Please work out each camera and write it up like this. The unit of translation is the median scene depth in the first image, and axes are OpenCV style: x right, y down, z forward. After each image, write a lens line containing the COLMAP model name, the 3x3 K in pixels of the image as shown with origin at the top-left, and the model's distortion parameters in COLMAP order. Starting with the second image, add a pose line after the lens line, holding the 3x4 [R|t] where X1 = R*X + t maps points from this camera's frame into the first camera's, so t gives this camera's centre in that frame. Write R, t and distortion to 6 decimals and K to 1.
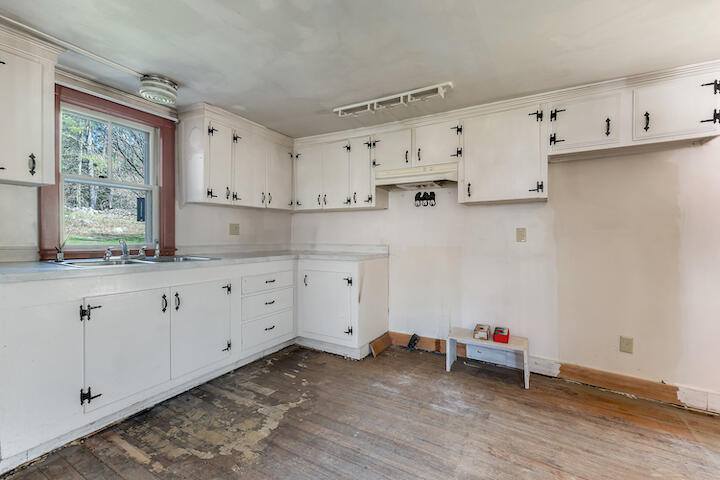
lens RADIAL K [[314.9, 0, 359.5], [0, 314.9, 240.2], [0, 0, 1]] dist [0.004571, 0.000368]
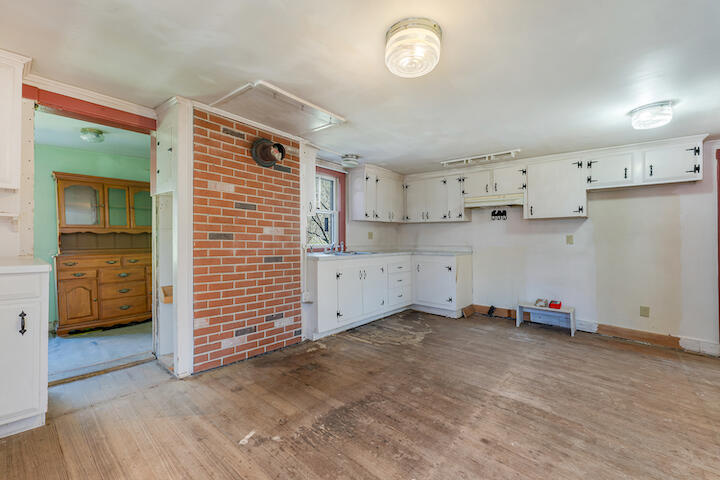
lens RADIAL K [[298.6, 0, 358.2], [0, 298.6, 236.9], [0, 0, 1]] dist [0.005115, 0.001256]
pose [[0.982114, 0.001694, -0.188278, -0.220059], [-0.006026, 0.999730, -0.022435, 0.008846], [0.188190, 0.023168, 0.981859, -0.624047]]
